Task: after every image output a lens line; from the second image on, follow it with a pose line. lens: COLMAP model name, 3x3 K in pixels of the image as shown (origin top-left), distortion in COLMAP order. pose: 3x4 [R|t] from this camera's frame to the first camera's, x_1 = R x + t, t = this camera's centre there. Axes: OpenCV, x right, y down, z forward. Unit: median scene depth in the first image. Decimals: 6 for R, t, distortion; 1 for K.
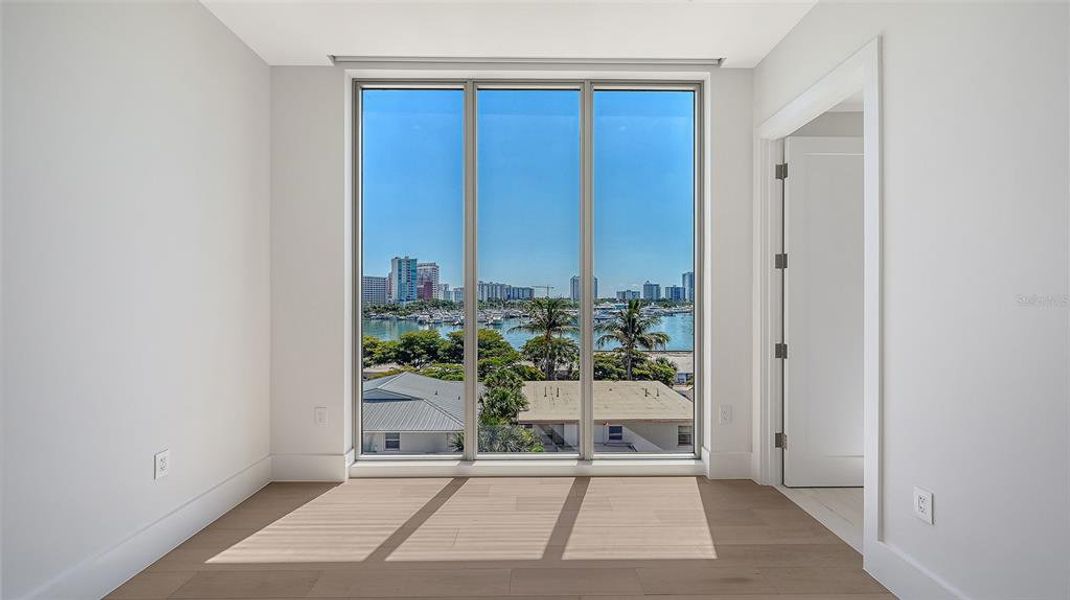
lens RADIAL K [[428.1, 0, 538.5], [0, 428.1, 301.5], [0, 0, 1]] dist [-0.000534, 0.000345]
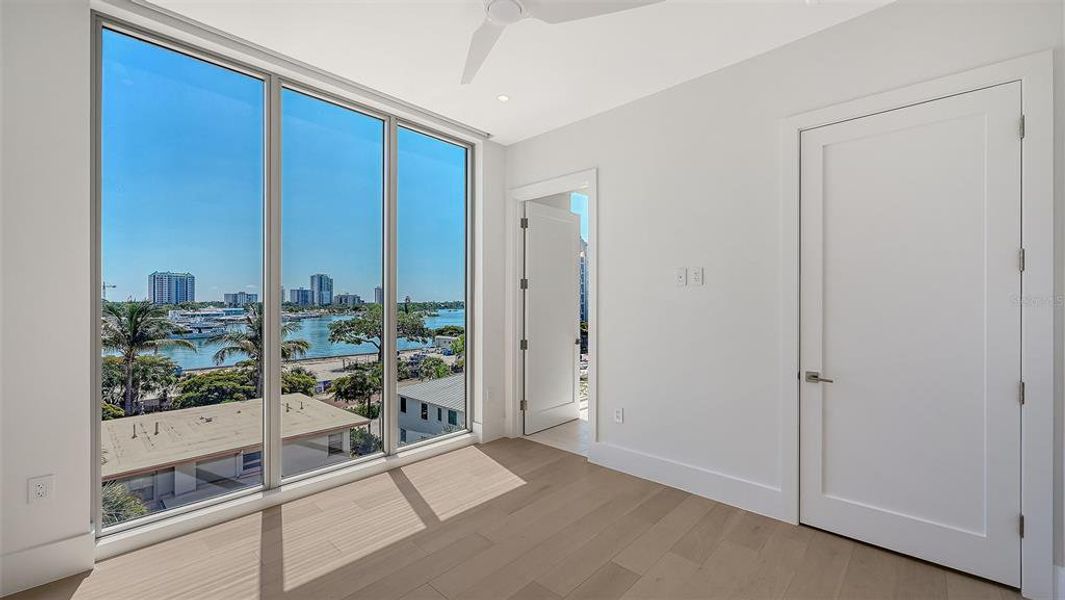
lens RADIAL K [[426.2, 0, 543.8], [0, 426.2, 303.1], [0, 0, 1]] dist [-0.000135, -0.000034]
pose [[0.675802, 0.000208, 0.737083, -0.432115], [0.003571, 0.999987, -0.003557, -0.019443], [-0.737075, 0.005036, 0.675792, -0.043004]]
